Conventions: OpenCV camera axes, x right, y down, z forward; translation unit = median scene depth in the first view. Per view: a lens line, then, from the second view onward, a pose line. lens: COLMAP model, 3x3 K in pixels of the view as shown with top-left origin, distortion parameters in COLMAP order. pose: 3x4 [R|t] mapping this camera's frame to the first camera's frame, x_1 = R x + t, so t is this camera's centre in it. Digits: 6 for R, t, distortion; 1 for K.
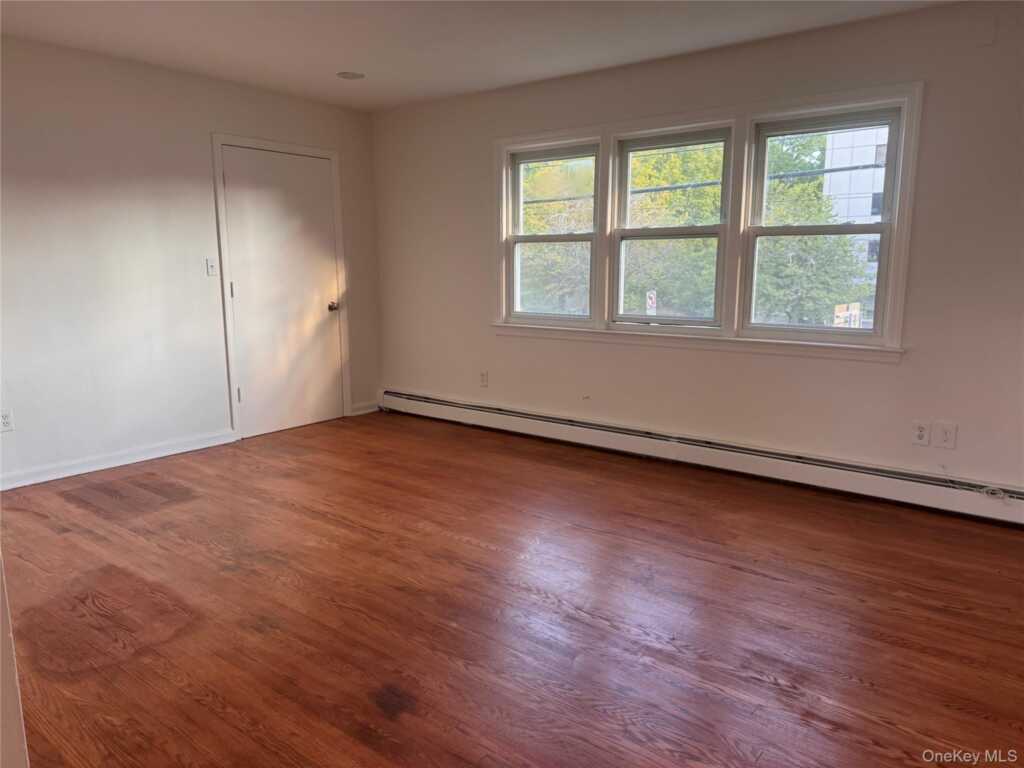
lens RADIAL K [[718.0, 0, 497.6], [0, 718.0, 387.8], [0, 0, 1]] dist [0.107548, -0.155284]
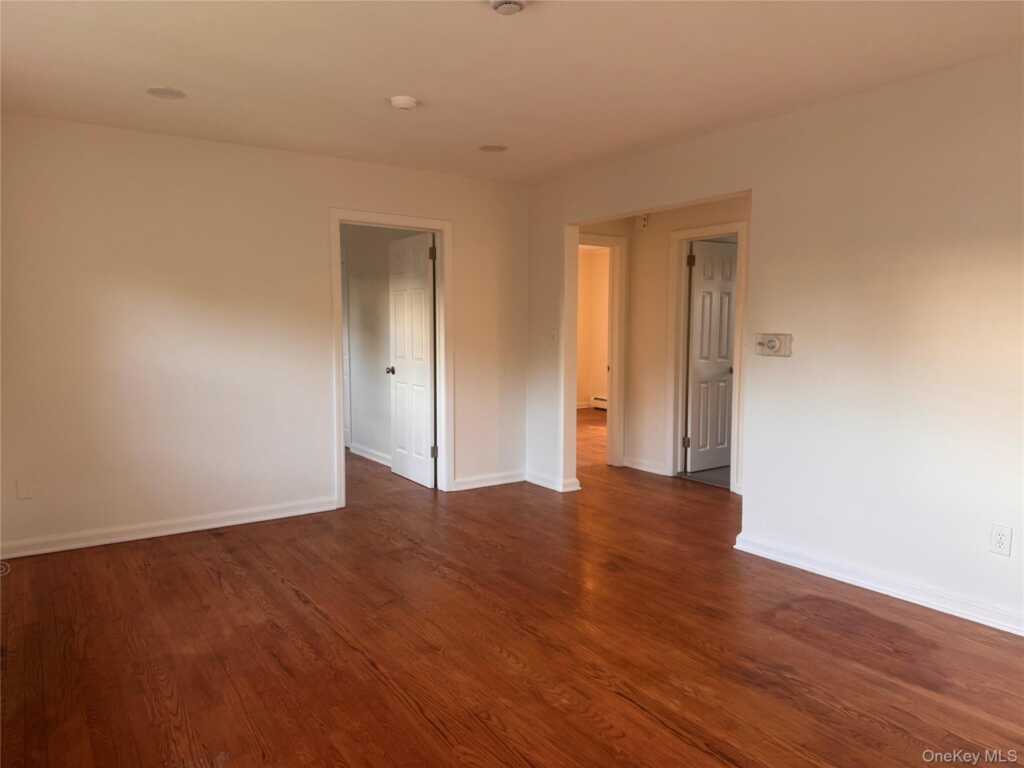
lens RADIAL K [[727.1, 0, 512.0], [0, 727.1, 384.0], [0, 0, 1]] dist [0.092744, -0.107982]
pose [[-0.954562, -0.022158, 0.297189, -0.212619], [0.056019, 0.966113, 0.251966, -0.240307], [-0.292701, 0.257166, -0.920973, 1.274034]]
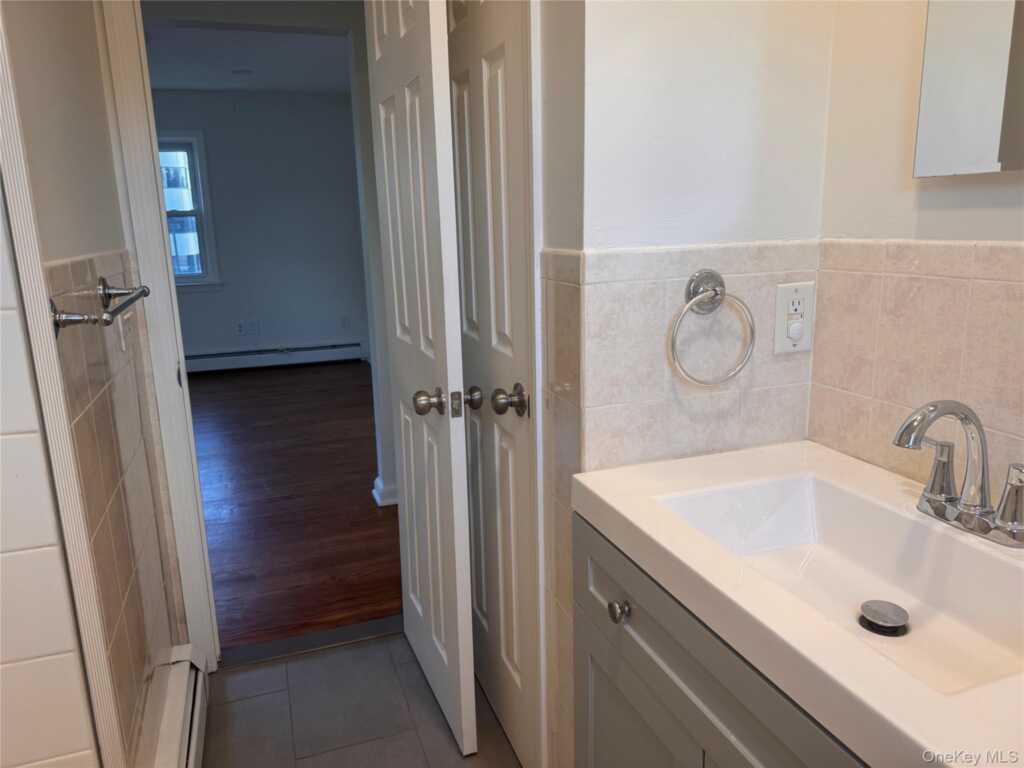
lens RADIAL K [[727.1, 0, 512.0], [0, 727.1, 384.0], [0, 0, 1]] dist [0.092744, -0.107982]
pose [[0.531760, -0.193371, 0.824523, -0.482788], [0.171431, 0.978006, 0.118806, 0.079502], [-0.829363, 0.078172, 0.553215, -0.450761]]
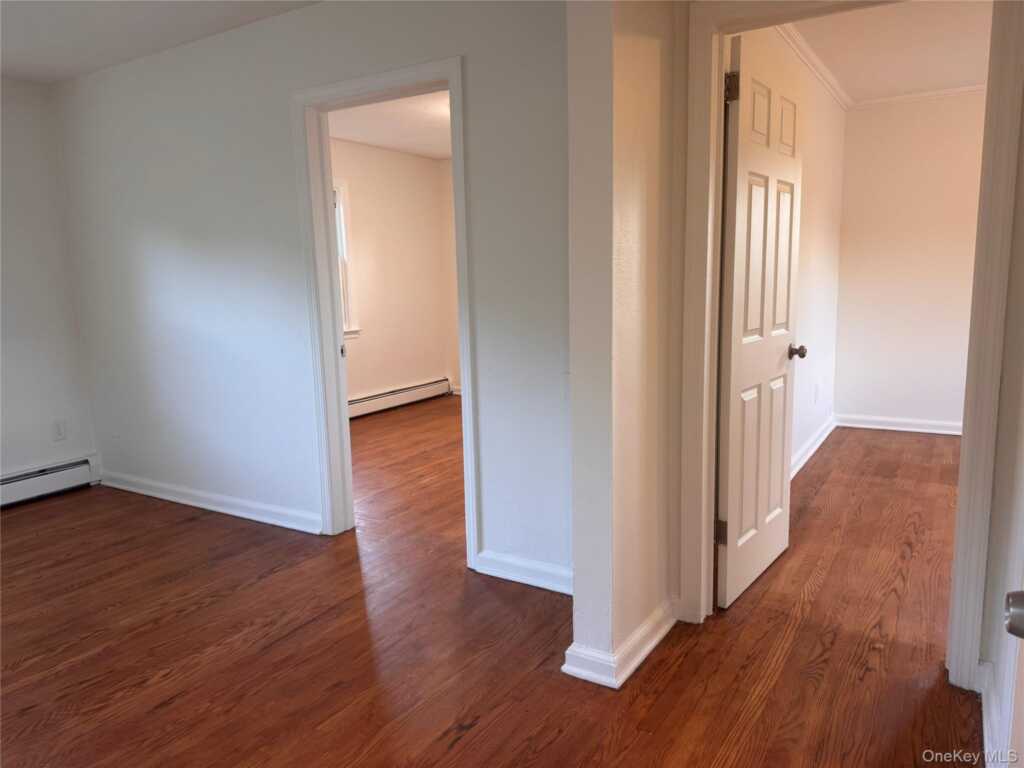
lens RADIAL K [[727.1, 0, 512.0], [0, 727.1, 384.0], [0, 0, 1]] dist [0.092744, -0.107982]
pose [[-0.103540, -0.139860, 0.984743, -0.405429], [0.205342, 0.965729, 0.158750, -0.020394], [-0.973198, 0.218646, -0.071272, 0.160379]]
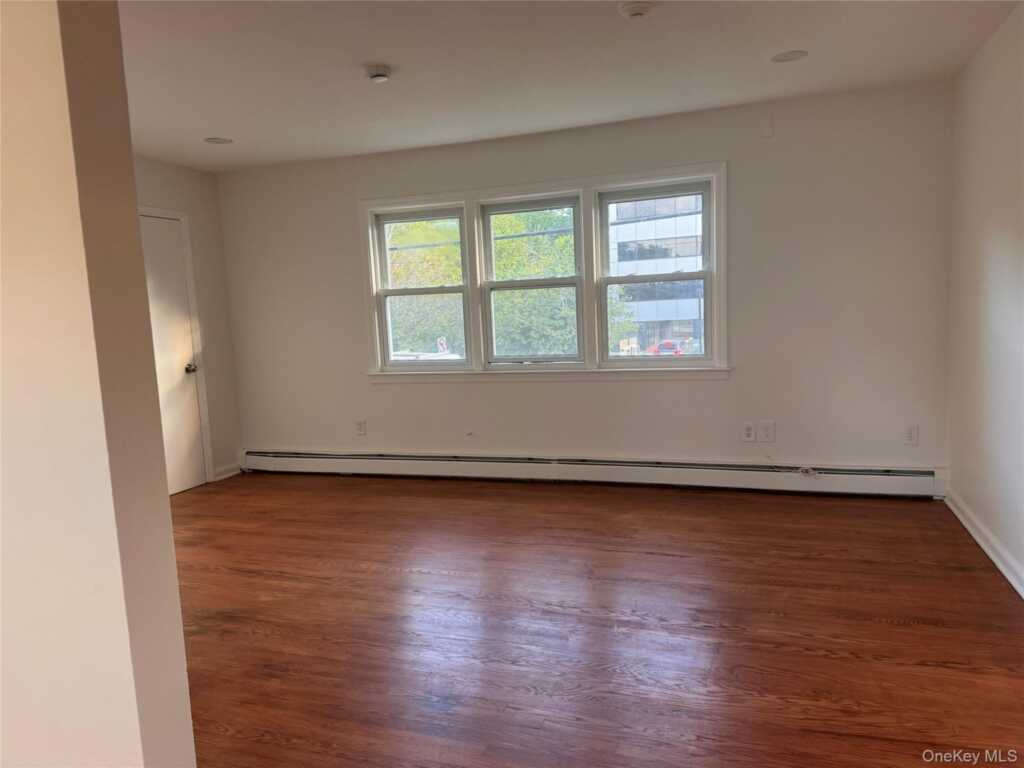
lens RADIAL K [[727.1, 0, 512.0], [0, 727.1, 384.0], [0, 0, 1]] dist [0.092744, -0.107982]
pose [[0.945401, -0.077365, 0.316594, -0.173778], [0.100363, 0.993319, -0.056968, 0.008435], [-0.310072, 0.085632, 0.946849, -0.075767]]
